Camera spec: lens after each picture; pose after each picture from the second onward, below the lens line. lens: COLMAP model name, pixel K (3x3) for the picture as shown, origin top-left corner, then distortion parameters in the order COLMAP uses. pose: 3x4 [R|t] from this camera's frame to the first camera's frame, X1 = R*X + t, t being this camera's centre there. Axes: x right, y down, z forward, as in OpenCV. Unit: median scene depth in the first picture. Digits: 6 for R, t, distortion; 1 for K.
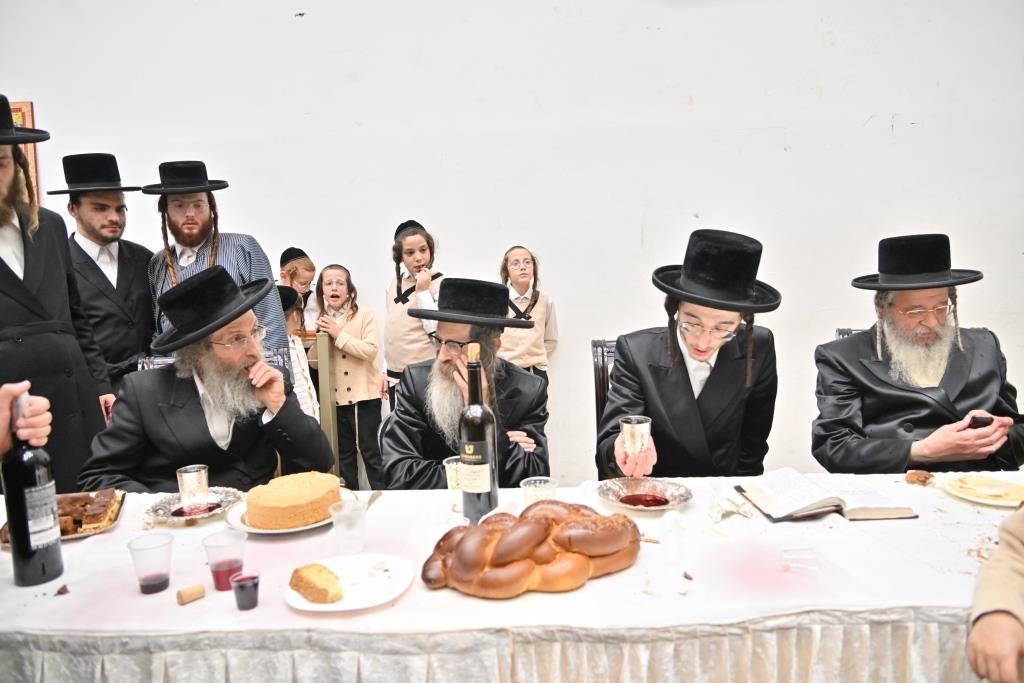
lens RADIAL K [[680.0, 0, 512.0], [0, 680.0, 341.5], [0, 0, 1]] dist [-0.022512, -0.000656]
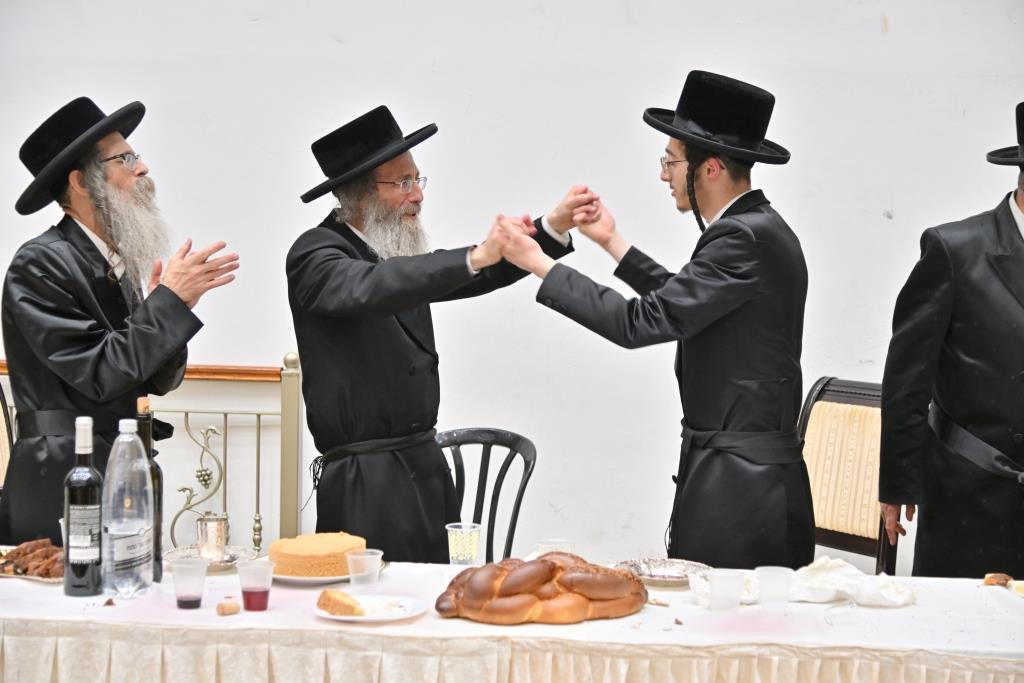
lens RADIAL K [[1742.3, 0, 512.0], [0, 1742.3, 341.5], [0, 0, 1]] dist [0.007269, 0.042827]
pose [[0.996602, 0.053787, -0.062385, 0.151379], [-0.056447, 0.997535, -0.041693, 0.030259], [0.059988, 0.045073, 0.997181, -1.926249]]
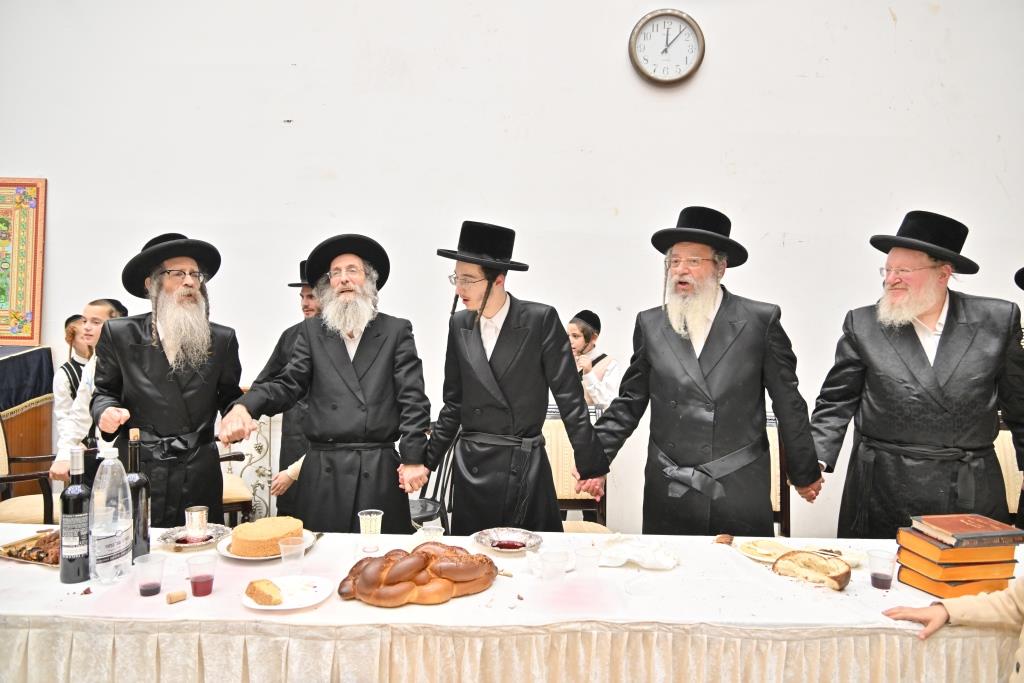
lens RADIAL K [[680.0, 0, 512.0], [0, 680.0, 341.5], [0, 0, 1]] dist [-0.022512, -0.000656]
pose [[0.997958, 0.051281, 0.038082, 0.165735], [-0.048084, 0.995588, -0.080576, -0.092190], [-0.042046, 0.078580, 0.996021, -0.533342]]
